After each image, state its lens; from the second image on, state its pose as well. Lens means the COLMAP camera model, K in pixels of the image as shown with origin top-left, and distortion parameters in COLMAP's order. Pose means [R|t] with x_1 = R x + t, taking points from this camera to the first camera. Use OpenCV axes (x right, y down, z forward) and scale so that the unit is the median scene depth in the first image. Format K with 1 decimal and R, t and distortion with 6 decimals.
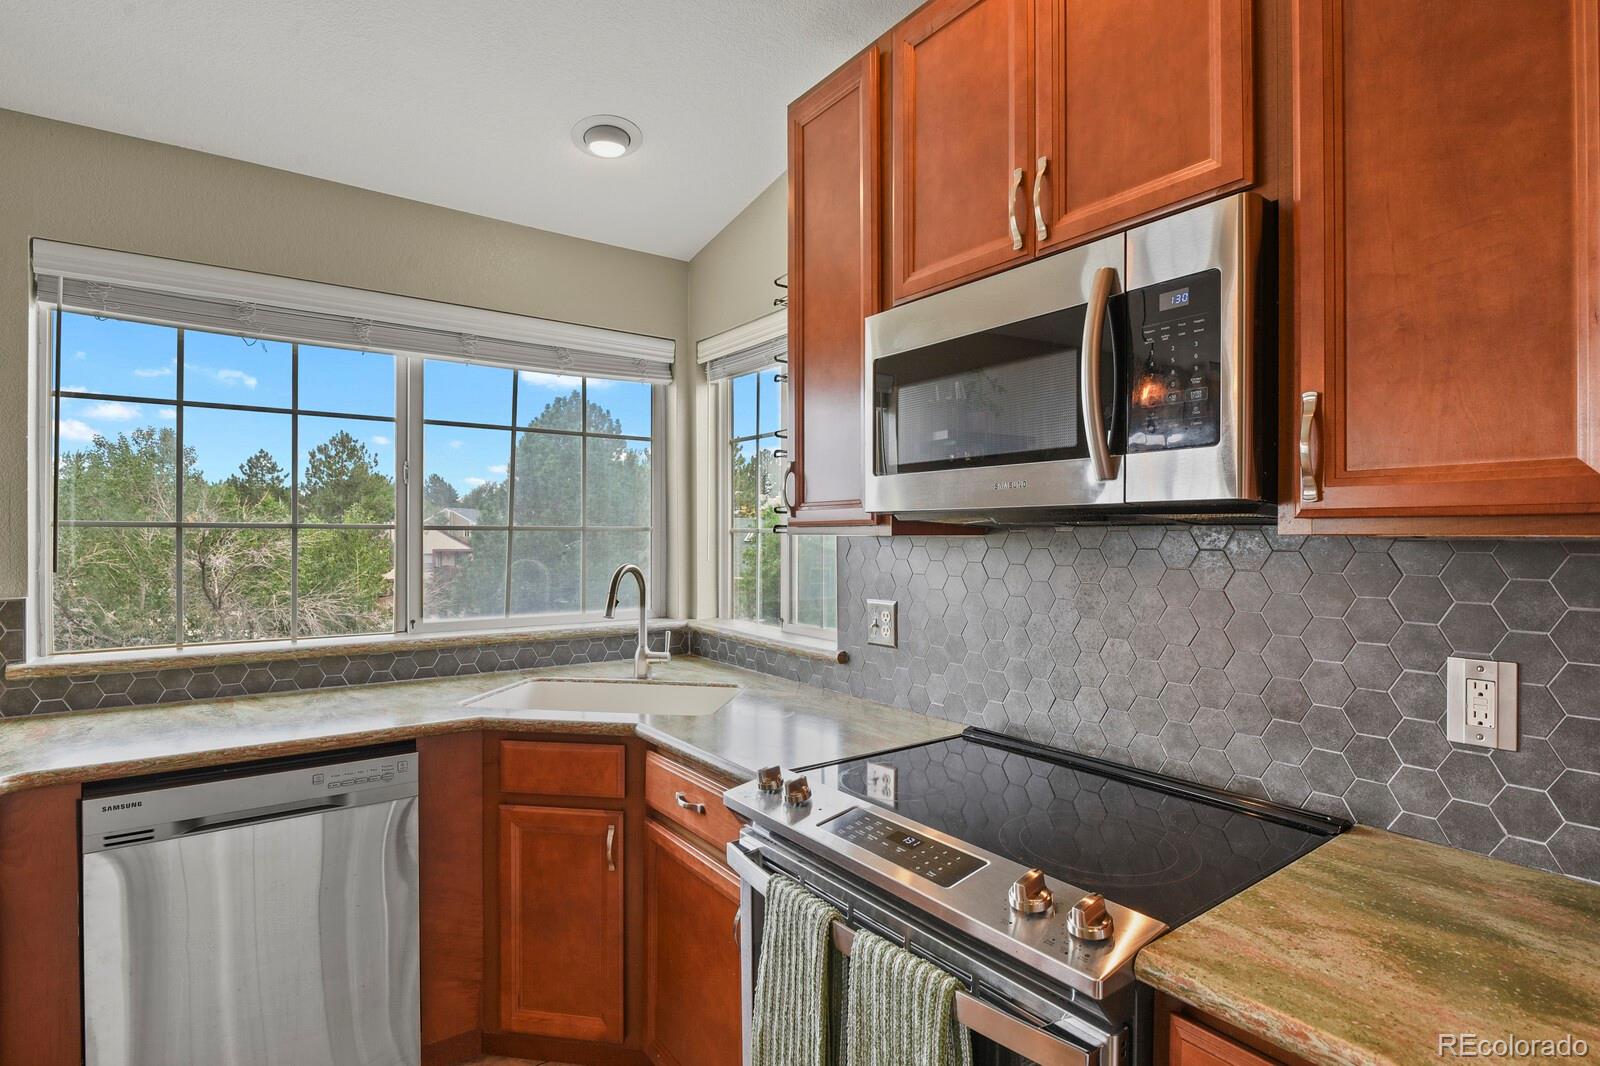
lens RADIAL K [[777.4, 0, 815.7], [0, 777.4, 541.4], [0, 0, 1]] dist [-0.010537, -0.004568]
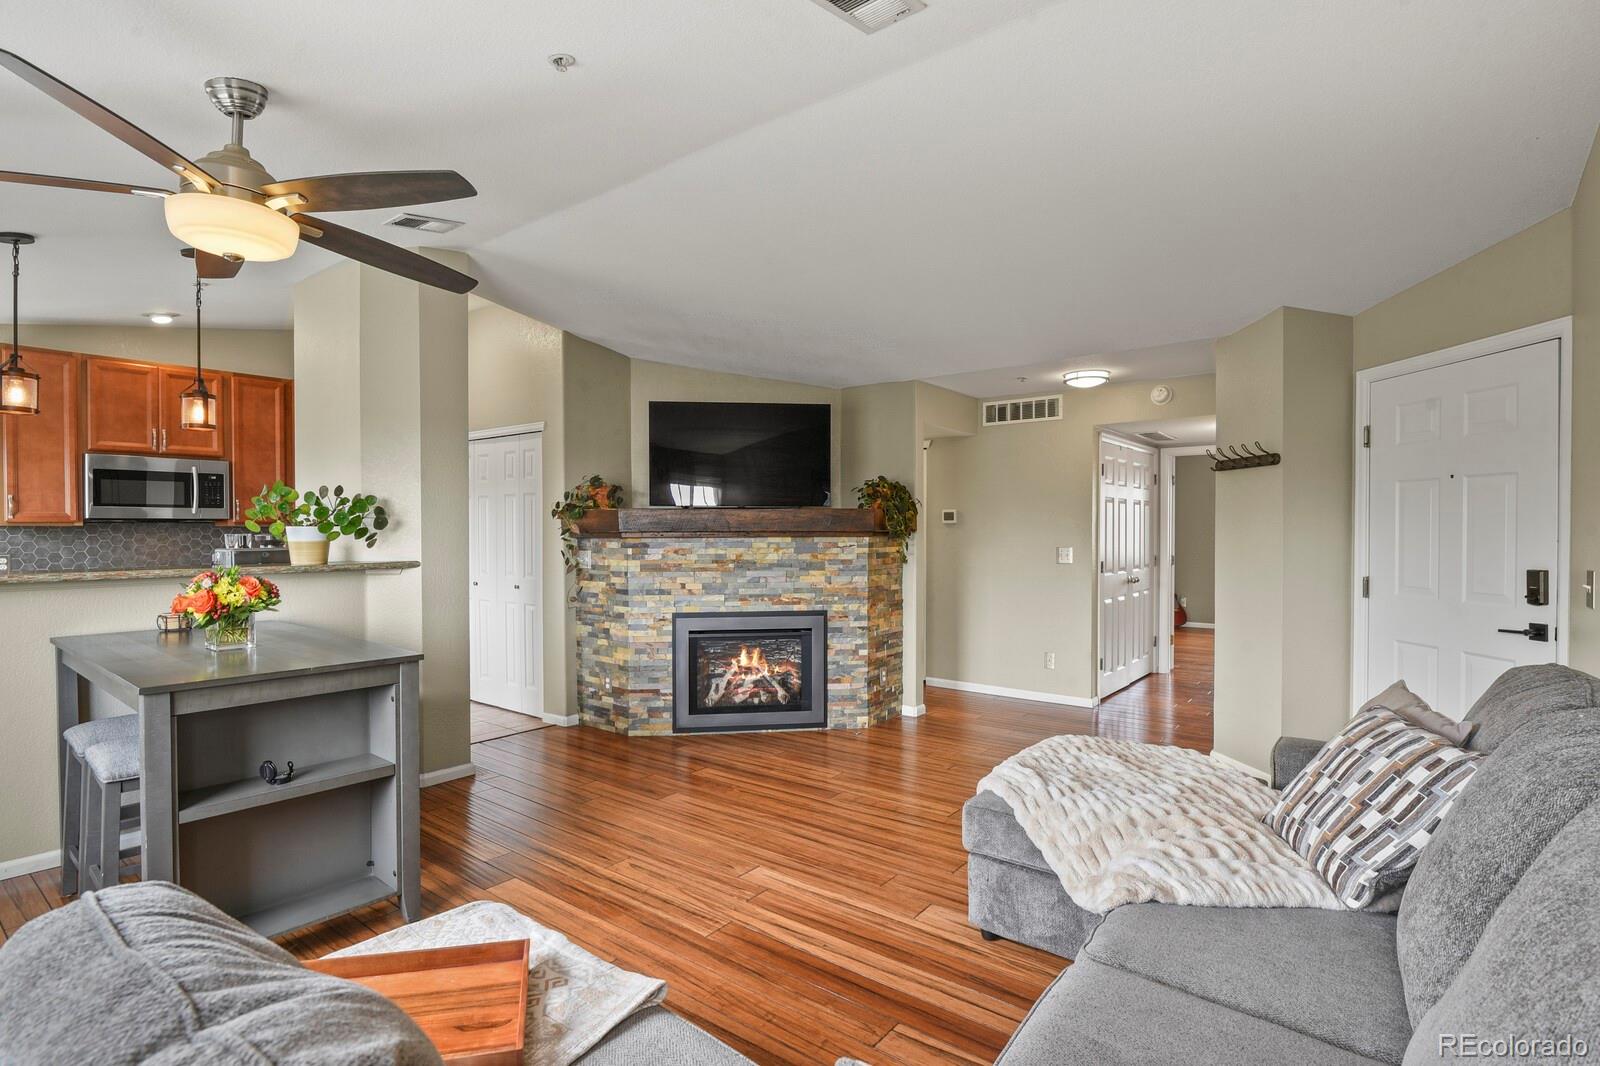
lens RADIAL K [[777.4, 0, 805.2], [0, 777.4, 536.6], [0, 0, 1]] dist [-0.010537, -0.004568]
pose [[-0.257676, -0.014619, 0.966121, -2.476325], [0.006311, 0.999839, 0.016813, 0.001833], [-0.966211, 0.010429, -0.257542, -0.649307]]
